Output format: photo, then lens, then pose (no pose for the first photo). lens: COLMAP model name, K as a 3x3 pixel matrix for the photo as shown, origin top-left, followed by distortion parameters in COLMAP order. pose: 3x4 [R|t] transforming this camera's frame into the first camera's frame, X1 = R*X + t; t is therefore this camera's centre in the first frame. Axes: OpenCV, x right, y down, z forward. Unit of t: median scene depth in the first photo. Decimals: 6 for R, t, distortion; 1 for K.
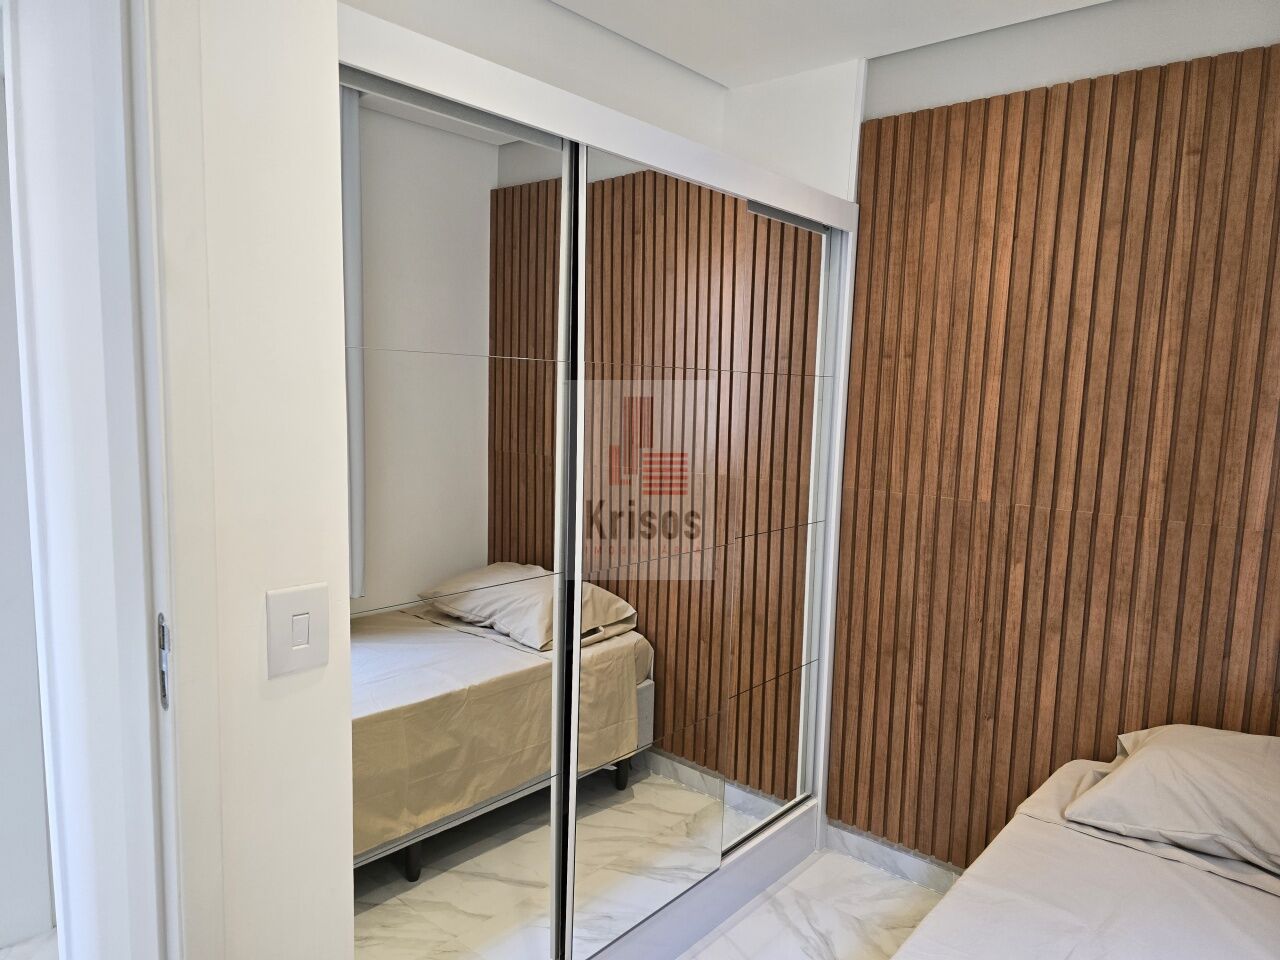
lens RADIAL K [[867.1, 0, 652.0], [0, 867.1, 492.0], [0, 0, 1]] dist [0.052242, -0.046245]
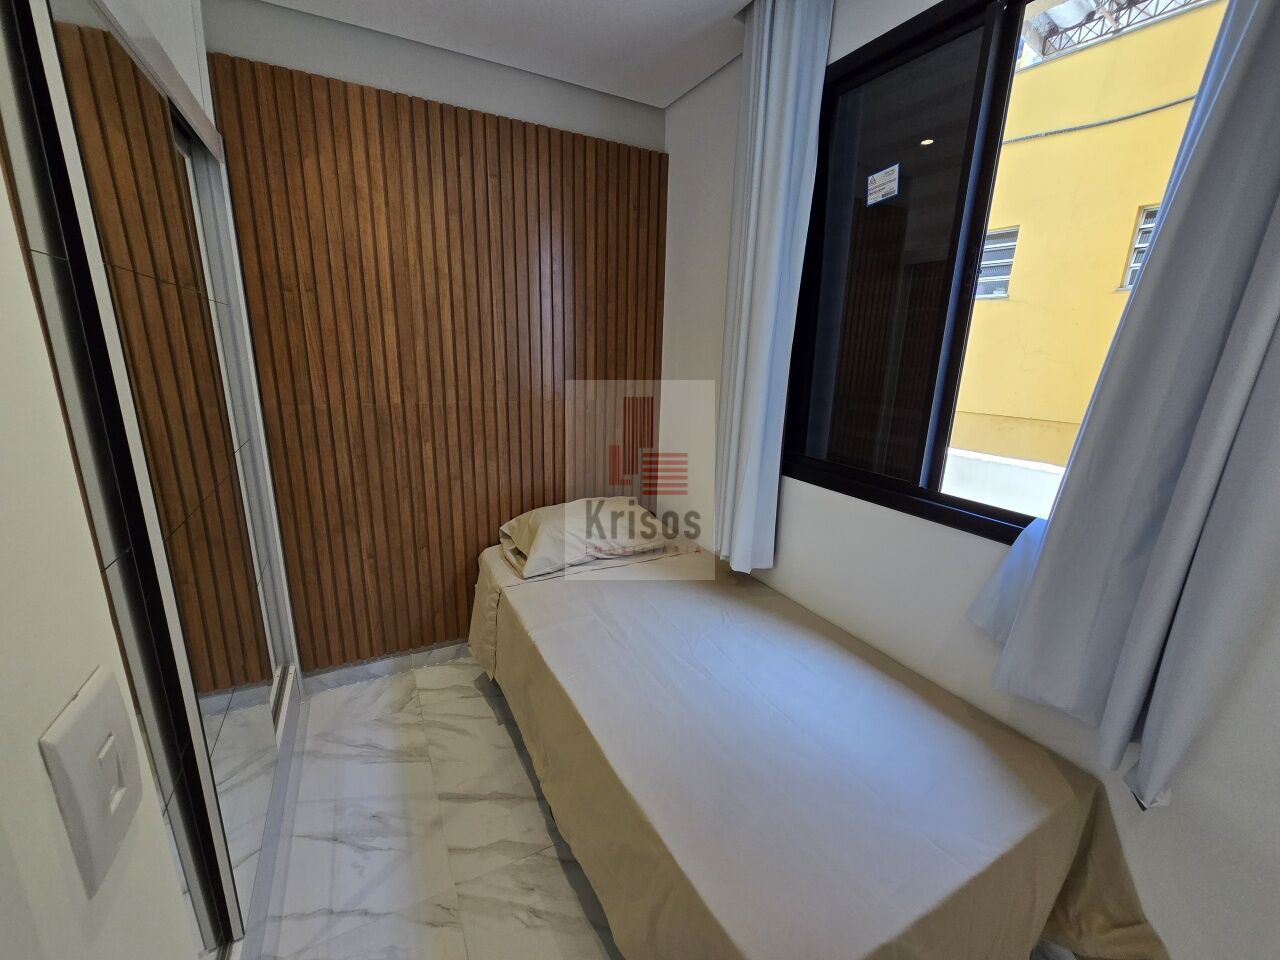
lens RADIAL K [[527.5, 0, 640.3], [0, 527.5, 482.8], [0, 0, 1]] dist [0.000017, -0.000447]
pose [[0.382600, -0.241792, 0.891714, -0.257395], [0.095970, 0.970328, 0.221931, -0.016283], [-0.918916, 0.000667, 0.394452, 0.298560]]
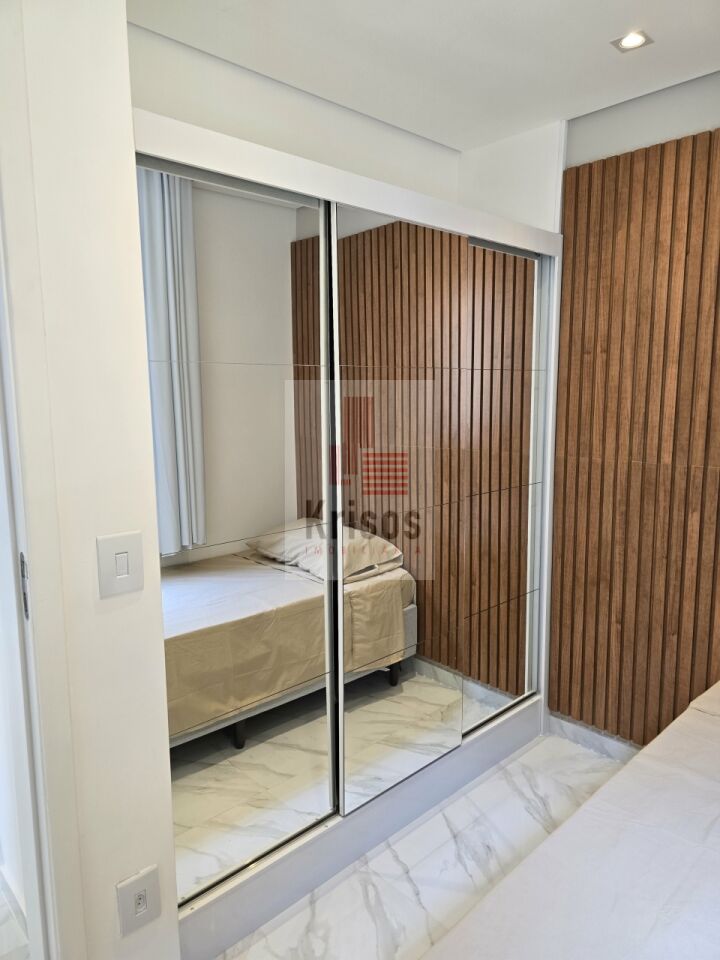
lens RADIAL K [[650.3, 0, 363.1], [0, 650.3, 476.8], [0, 0, 1]] dist [0.052242, -0.046245]
pose [[0.993143, -0.020914, -0.115018, 0.051933], [0.022733, 0.999636, 0.014521, 0.005695], [0.114673, -0.017036, 0.993257, 0.002639]]
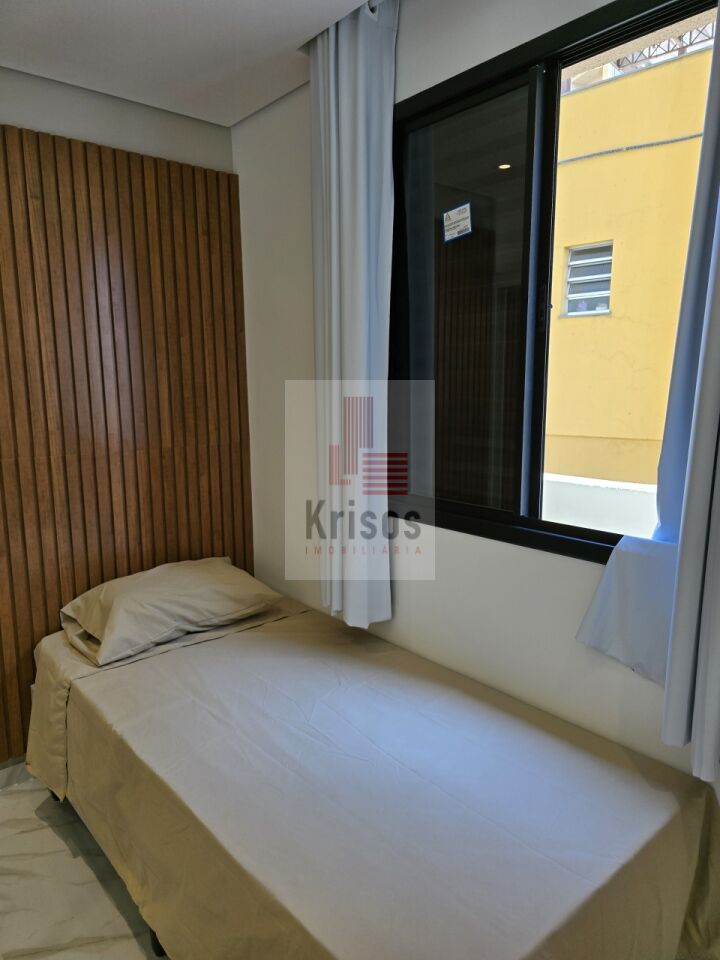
lens RADIAL K [[651.9, 0, 347.3], [0, 651.9, 482.5], [0, 0, 1]] dist [0.049316, -0.039784]
pose [[0.192535, -0.180099, 0.964622, -0.341718], [0.136082, 0.978416, 0.155513, -0.026146], [-0.971809, 0.101326, 0.212887, 0.274662]]
